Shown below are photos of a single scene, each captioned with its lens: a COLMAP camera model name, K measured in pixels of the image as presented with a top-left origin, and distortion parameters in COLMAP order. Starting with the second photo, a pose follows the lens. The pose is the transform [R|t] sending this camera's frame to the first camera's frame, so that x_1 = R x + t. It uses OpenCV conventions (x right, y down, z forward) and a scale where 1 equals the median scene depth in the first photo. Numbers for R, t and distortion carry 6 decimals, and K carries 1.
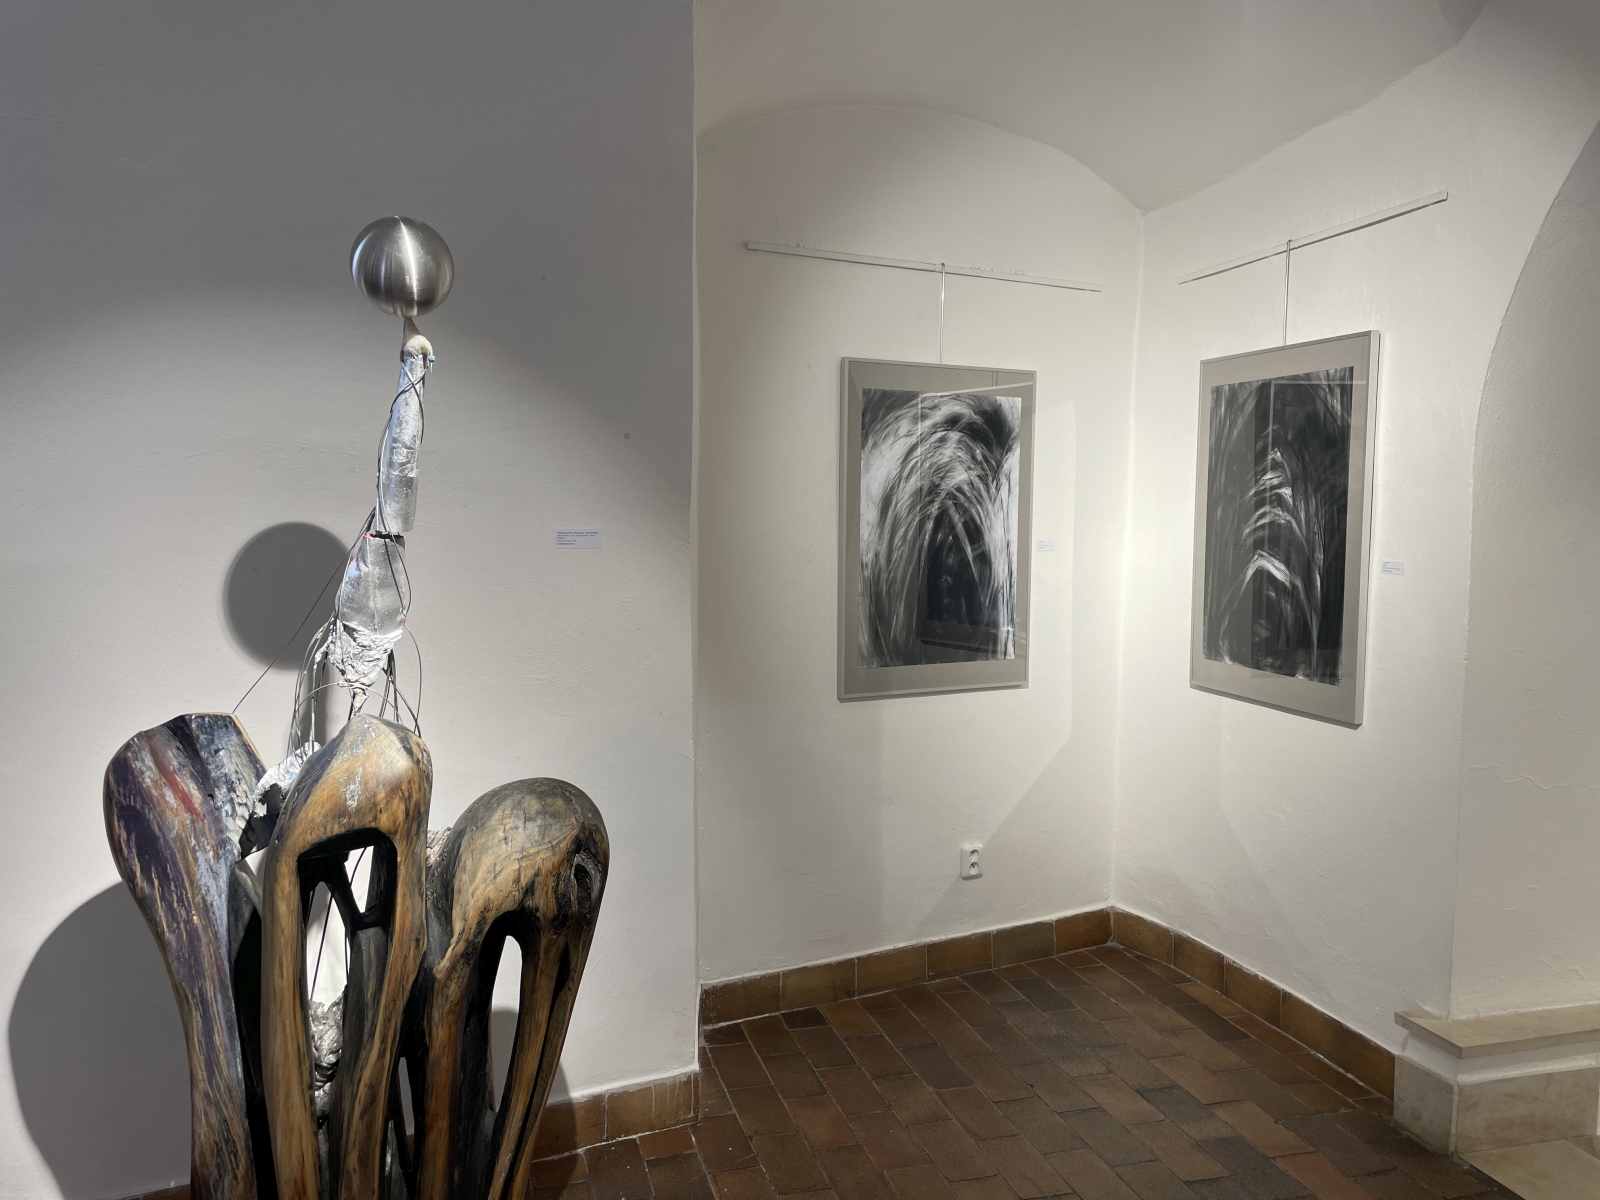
lens RADIAL K [[1235.6, 0, 797.4], [0, 1235.6, 603.0], [0, 0, 1]] dist [0.067544, -0.063831]
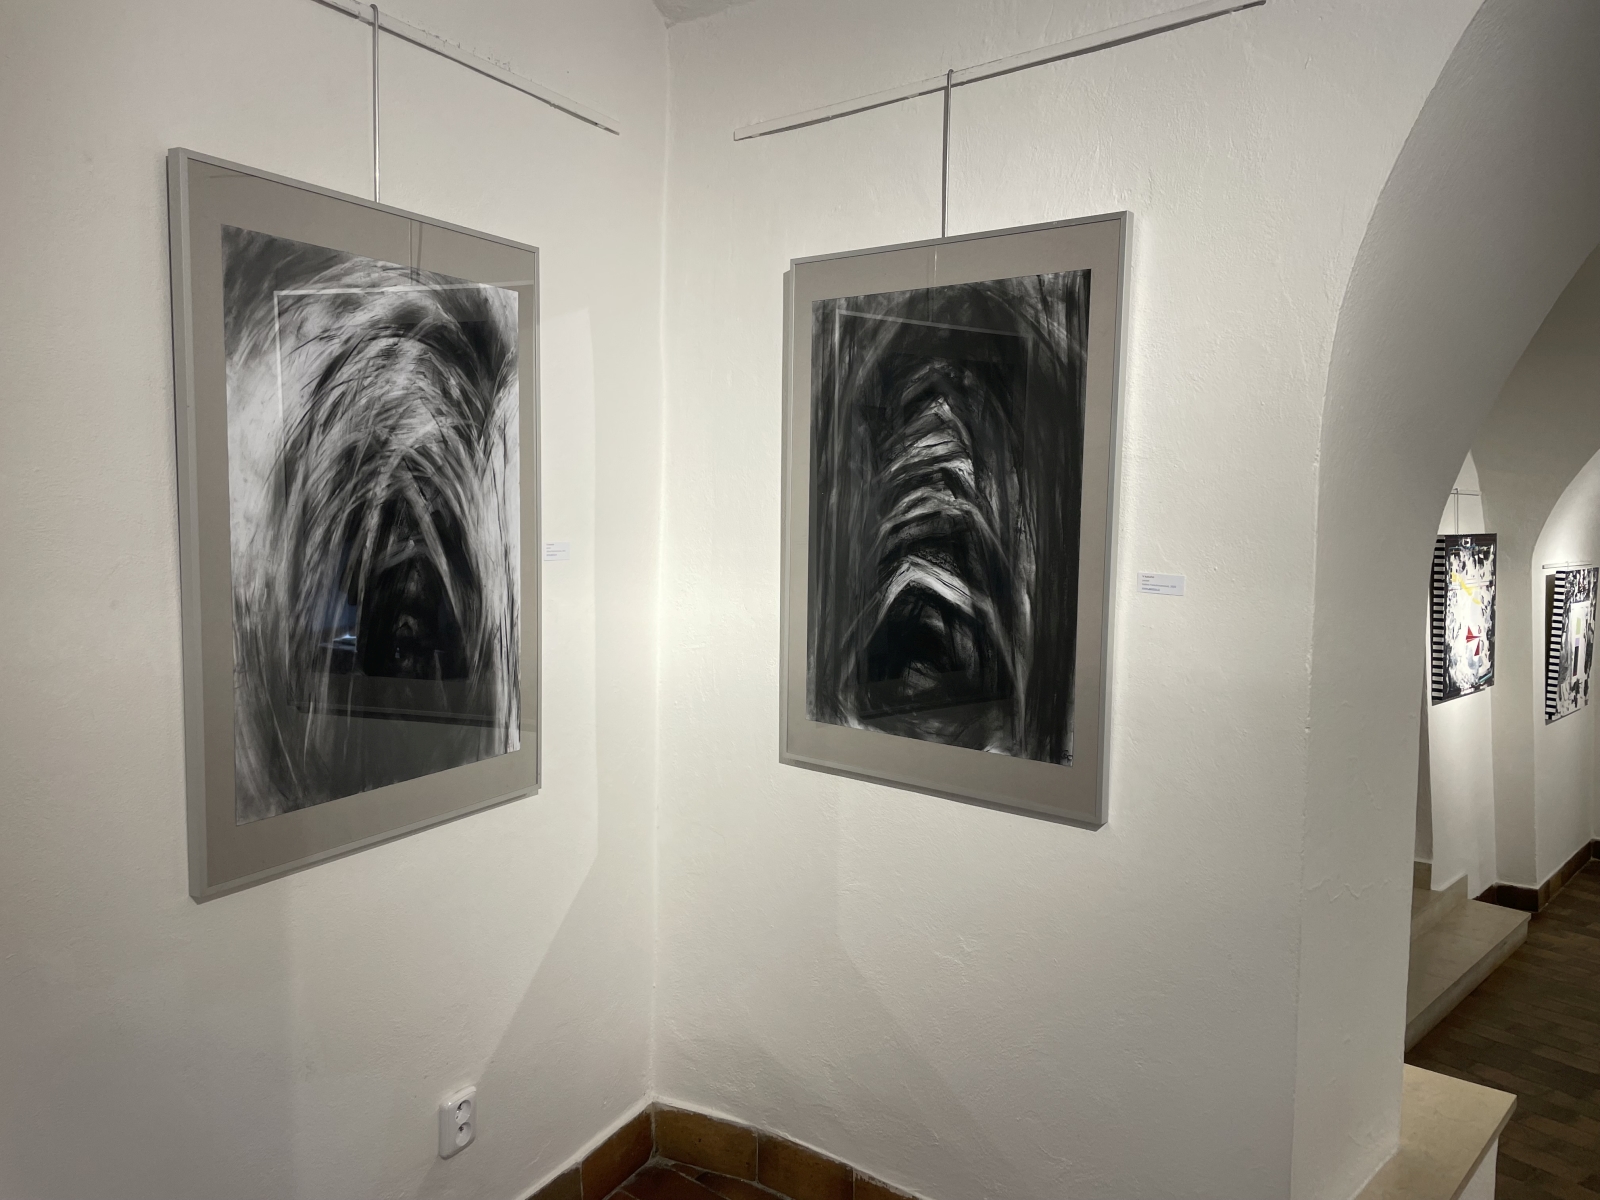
lens RADIAL K [[1235.6, 0, 815.9], [0, 1235.6, 599.5], [0, 0, 1]] dist [0.067544, -0.063831]
pose [[0.836172, -0.044777, 0.546636, -0.022991], [0.036300, 0.998995, 0.026305, -0.037220], [-0.547264, -0.002153, 0.836957, 0.472440]]
